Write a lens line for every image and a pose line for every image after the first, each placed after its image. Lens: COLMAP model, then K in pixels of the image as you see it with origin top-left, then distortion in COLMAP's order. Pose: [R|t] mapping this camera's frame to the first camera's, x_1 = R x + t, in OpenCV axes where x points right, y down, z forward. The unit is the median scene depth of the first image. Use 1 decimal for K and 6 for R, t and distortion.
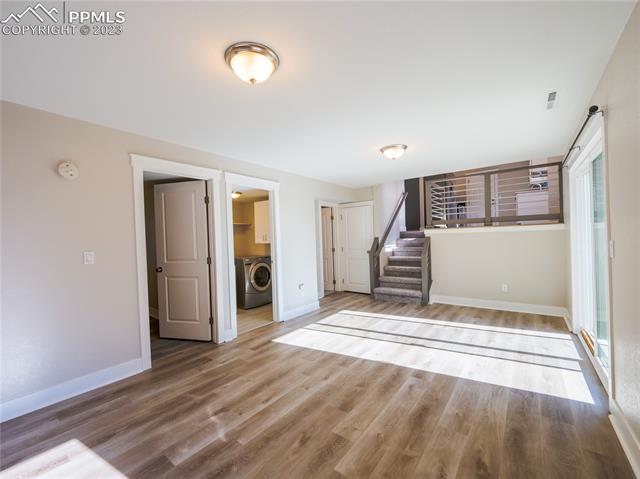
lens RADIAL K [[269.6, 0, 314.3], [0, 269.6, 239.6], [0, 0, 1]] dist [-0.000678, -0.000091]
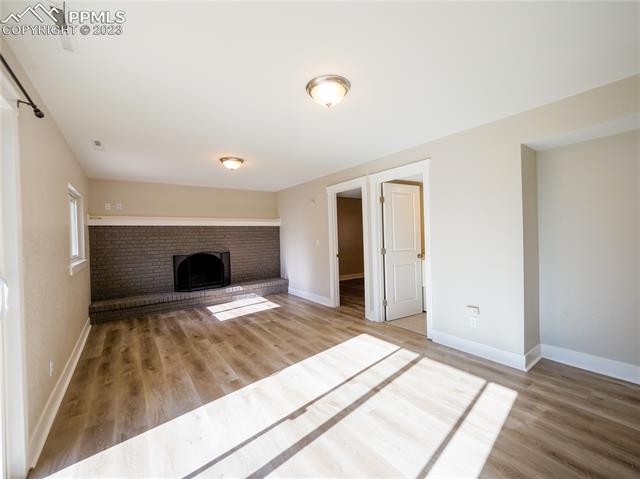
lens RADIAL K [[269.6, 0, 314.3], [0, 269.6, 239.6], [0, 0, 1]] dist [-0.000678, -0.000091]
pose [[-0.285461, 0.047727, -0.957201, 1.224584], [0.026058, 0.998777, 0.042029, -0.043950], [0.958036, -0.012945, -0.286356, 1.578182]]
